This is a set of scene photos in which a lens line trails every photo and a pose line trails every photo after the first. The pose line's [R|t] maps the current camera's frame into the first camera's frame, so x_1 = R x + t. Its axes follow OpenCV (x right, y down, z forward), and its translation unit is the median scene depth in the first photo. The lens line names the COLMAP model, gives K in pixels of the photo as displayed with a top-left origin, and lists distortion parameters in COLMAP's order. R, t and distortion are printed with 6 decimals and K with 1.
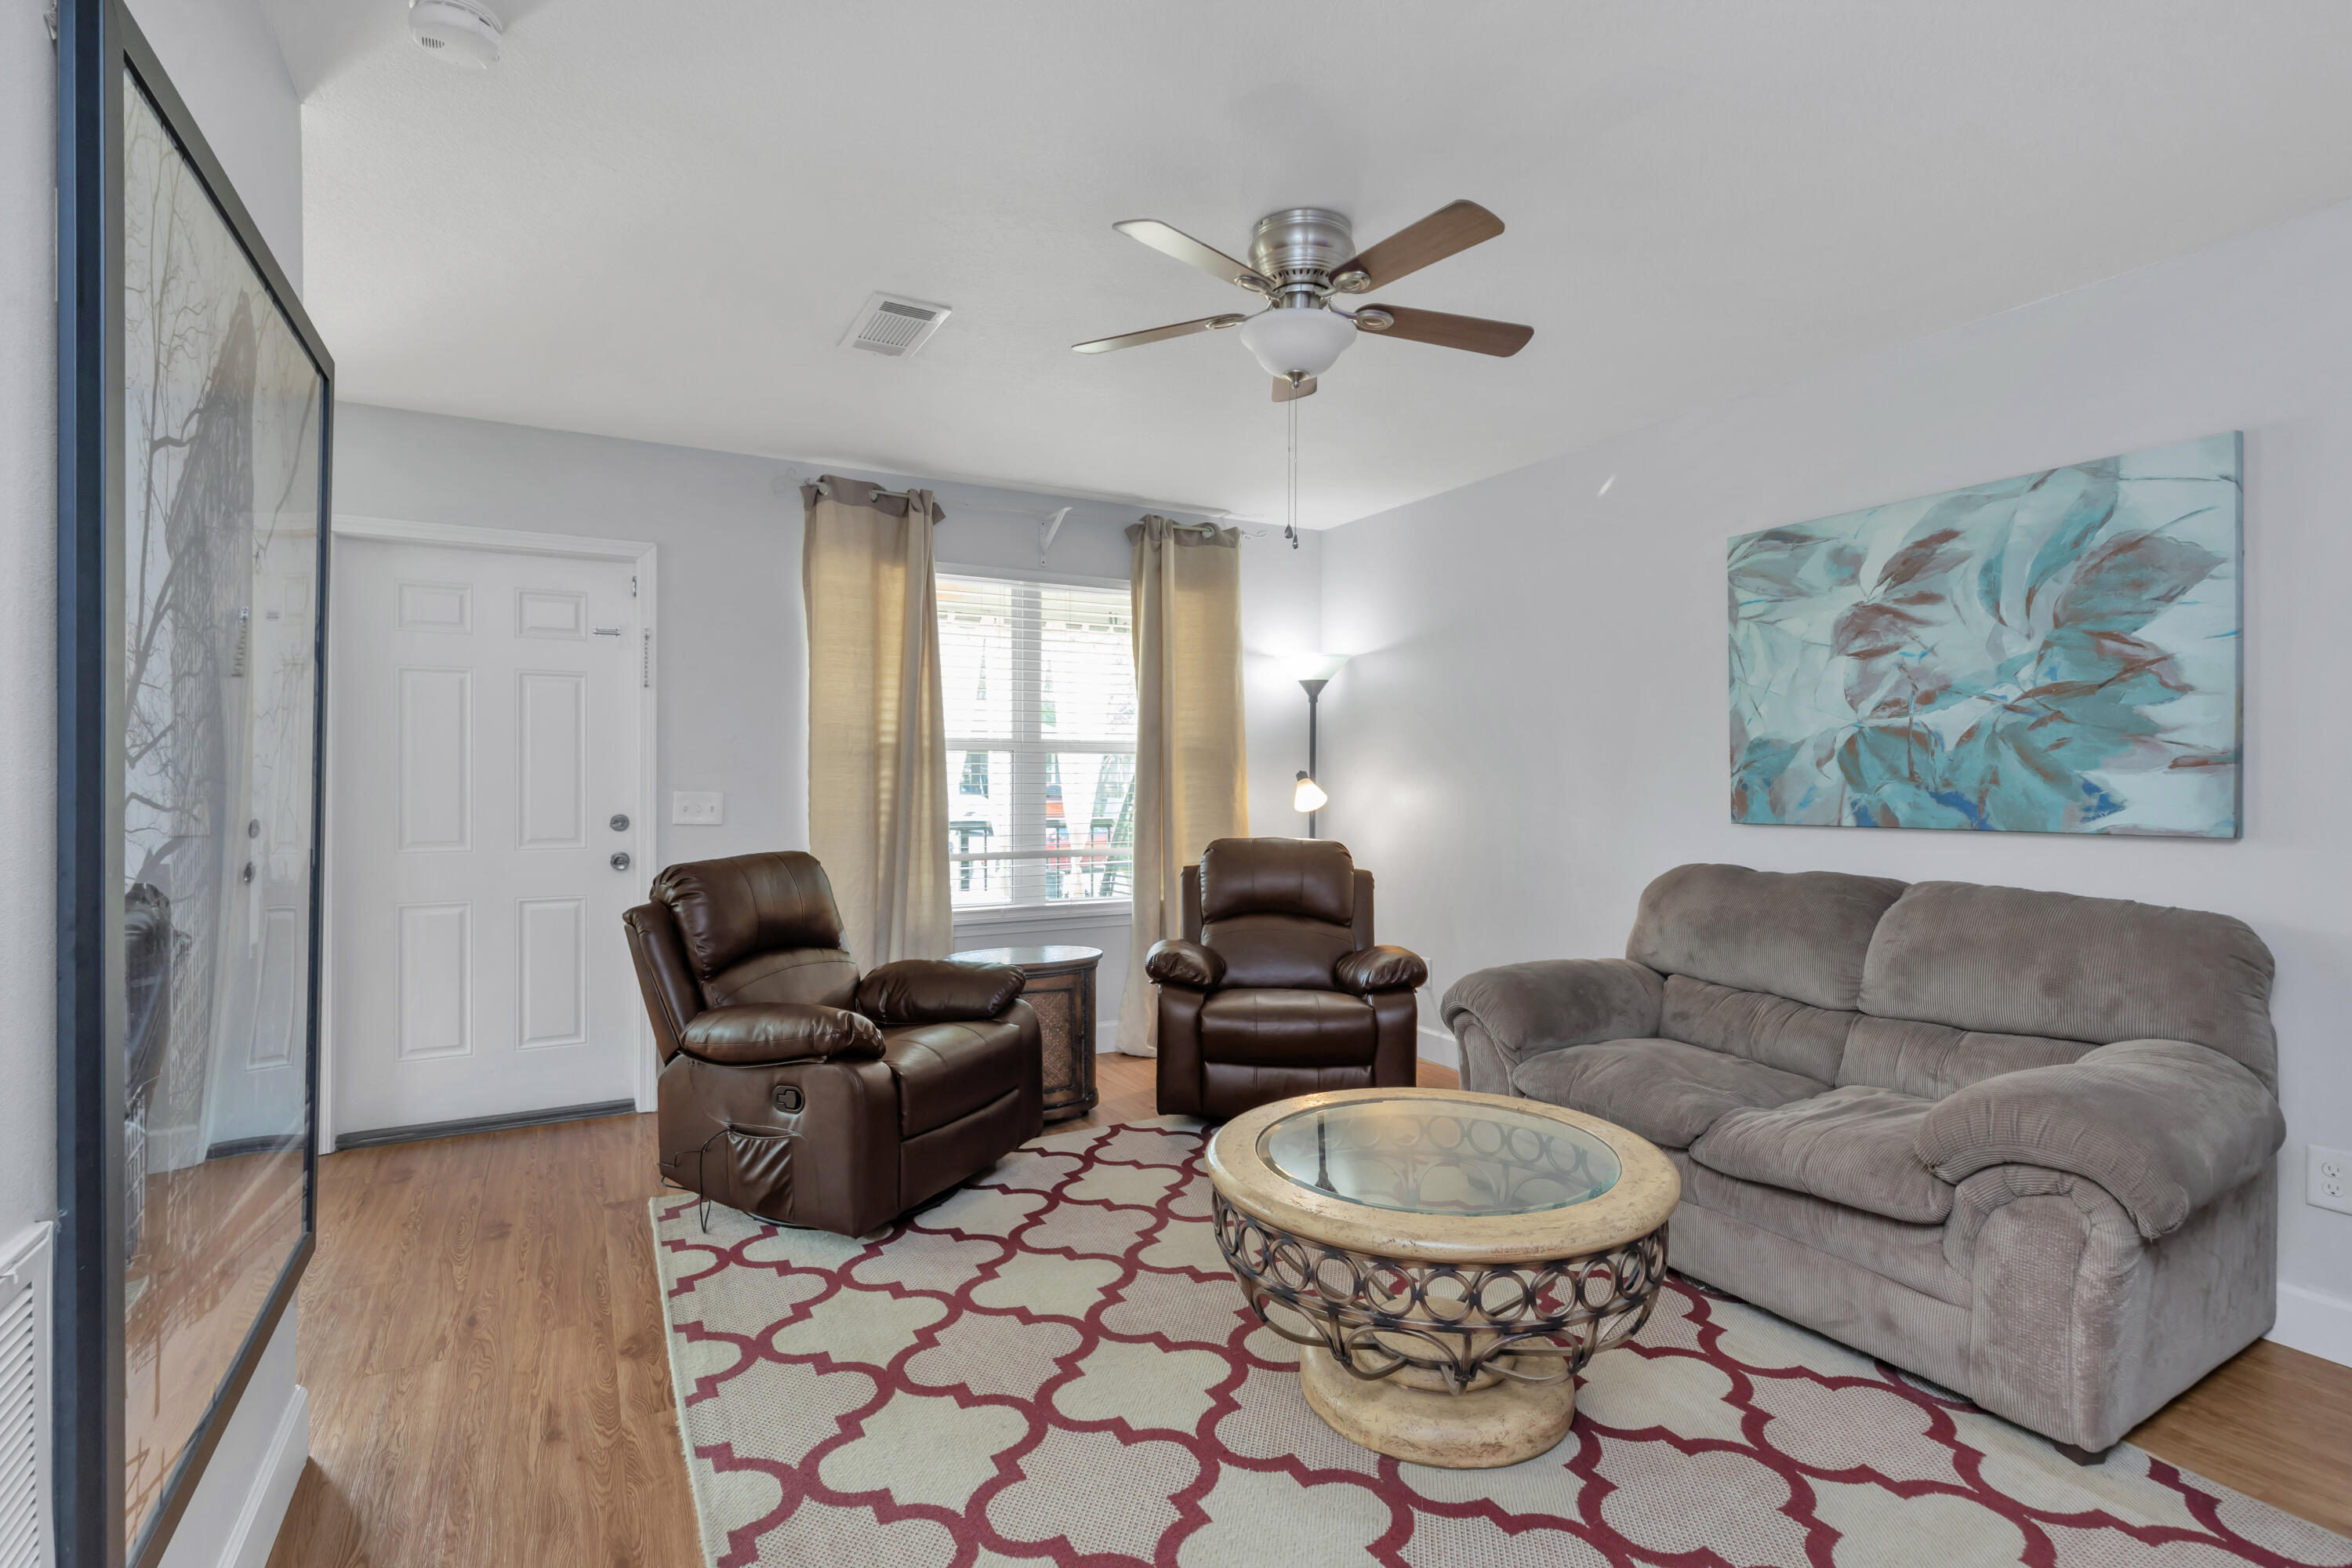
lens RADIAL K [[1086.4, 0, 1206.3], [0, 1086.4, 783.0], [0, 0, 1]] dist [0.000946, -0.000343]
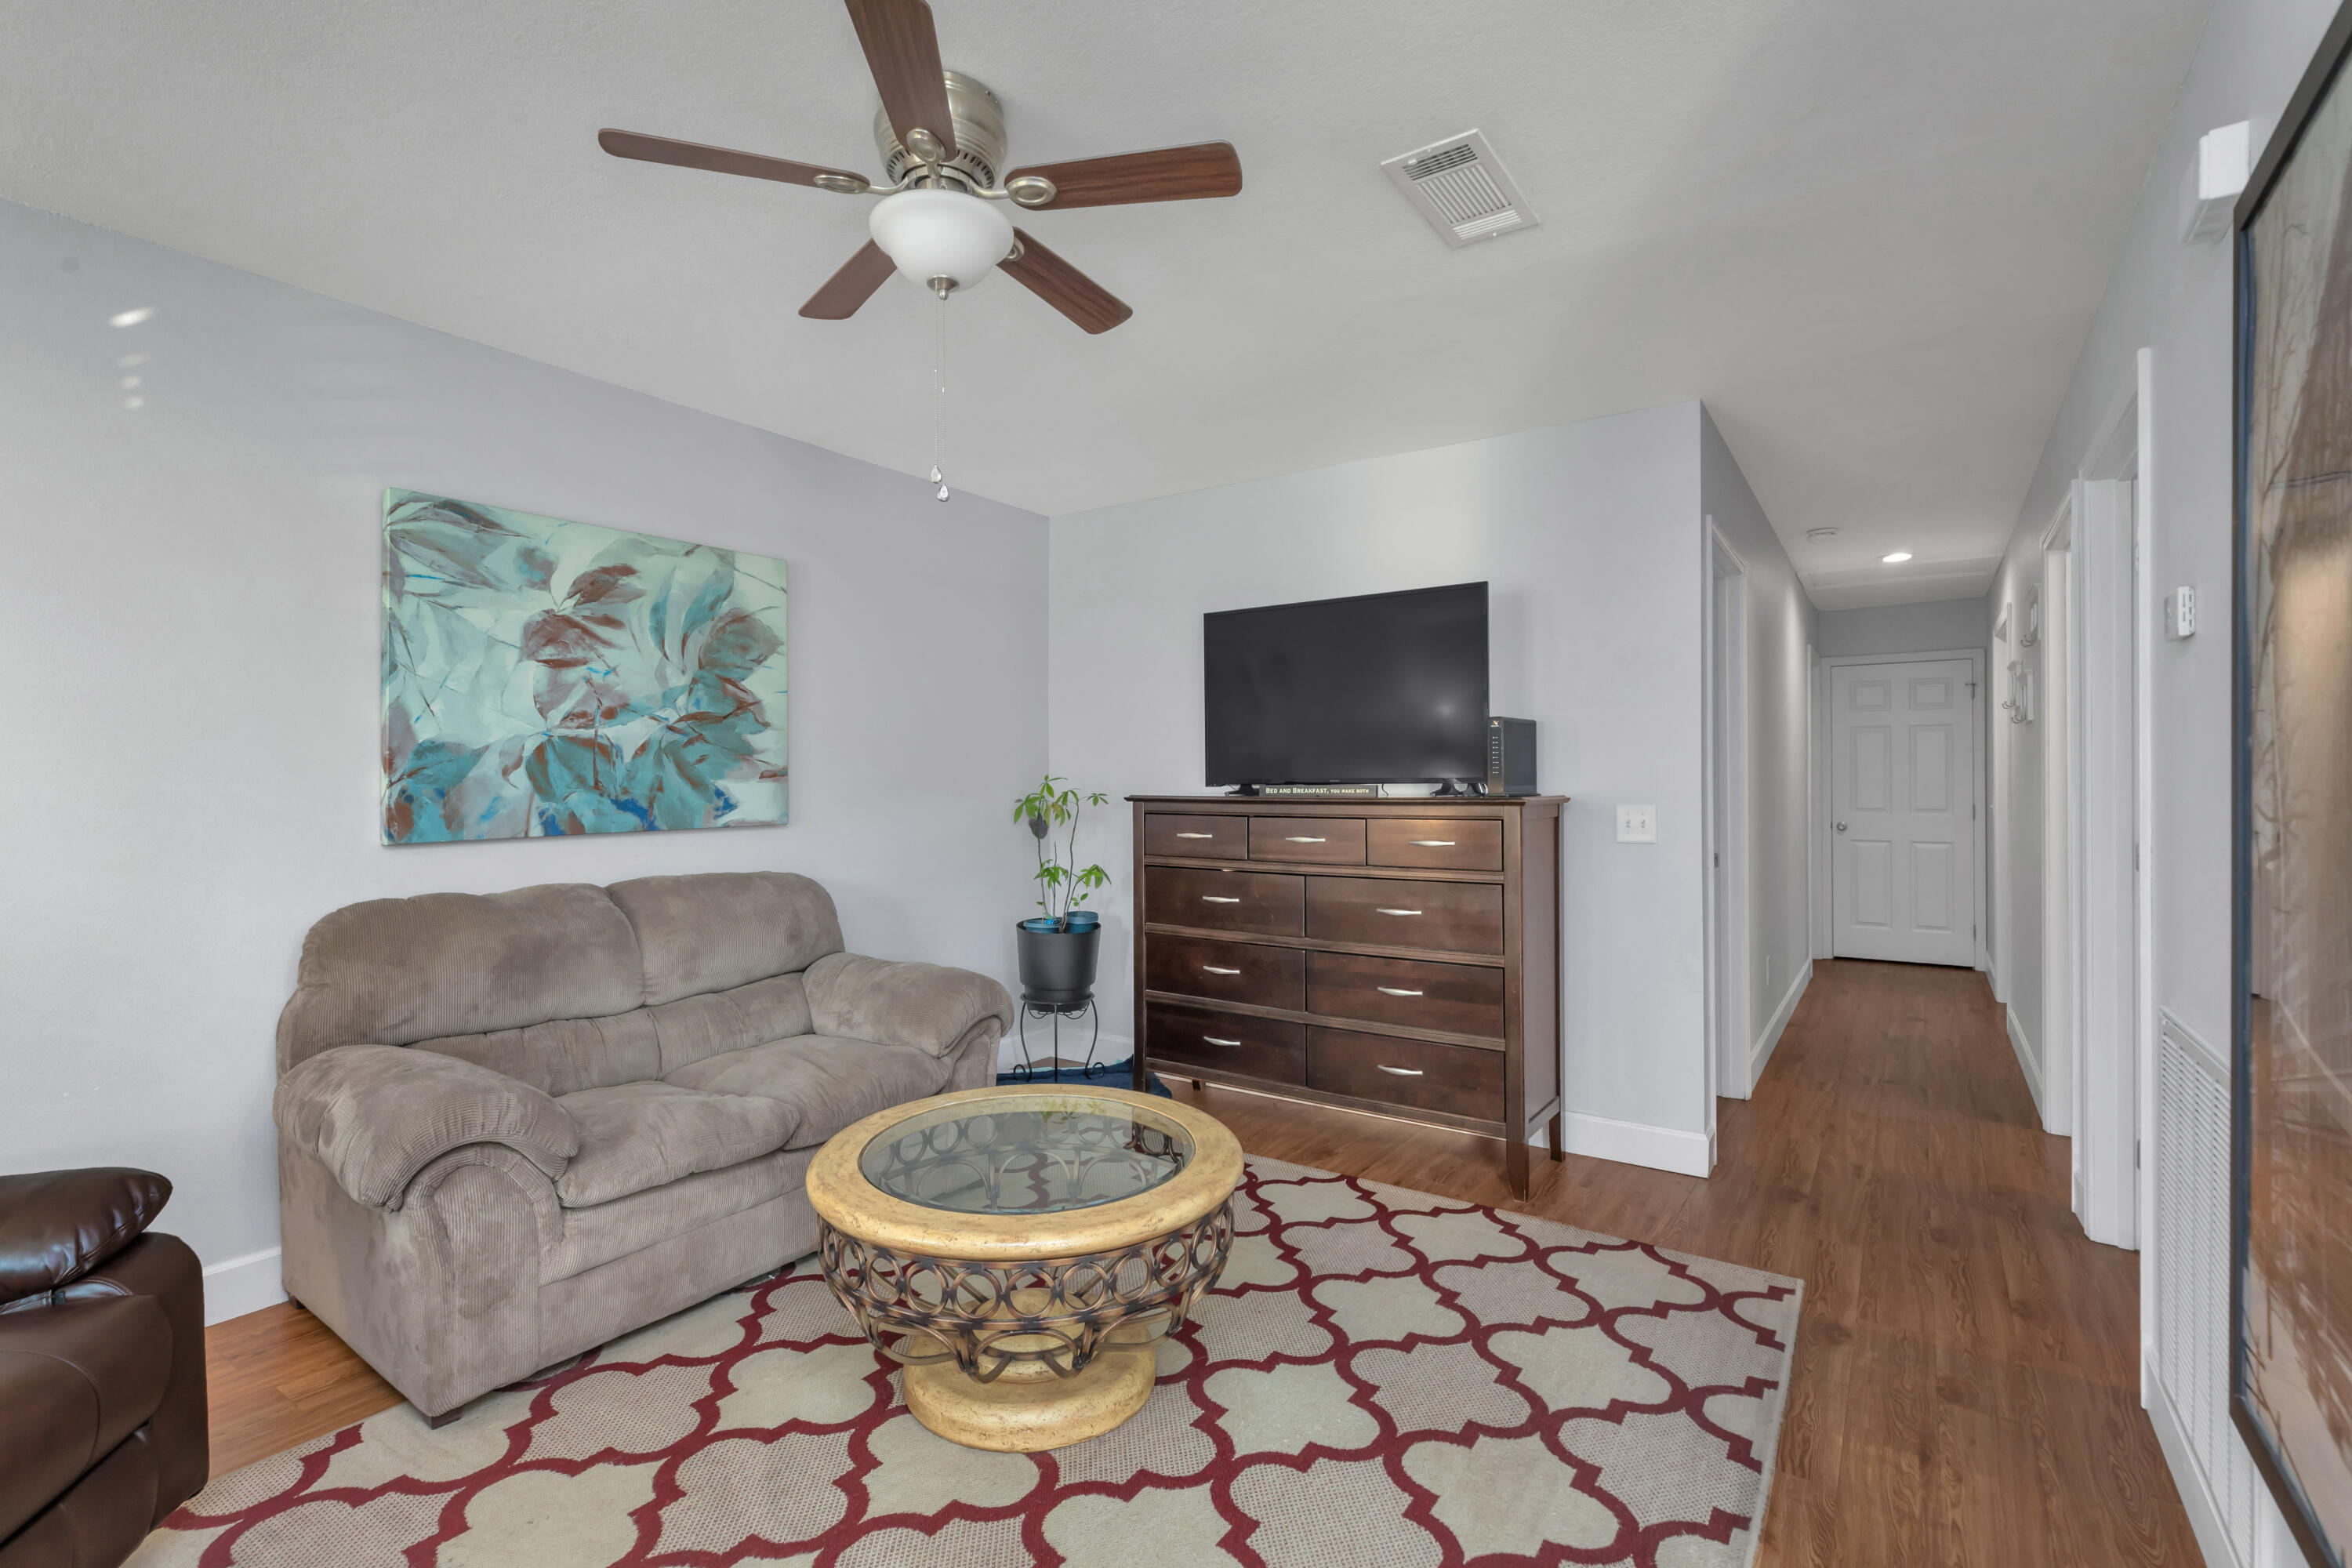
lens RADIAL K [[1057.5, 0, 1200.2], [0, 1057.5, 784.6], [0, 0, 1]] dist [0.000519, 0.000163]
pose [[-0.440102, -0.003628, 0.897940, -0.550228], [0.007656, 0.999940, 0.007793, -0.010206], [-0.897915, 0.010304, -0.440048, 0.931882]]
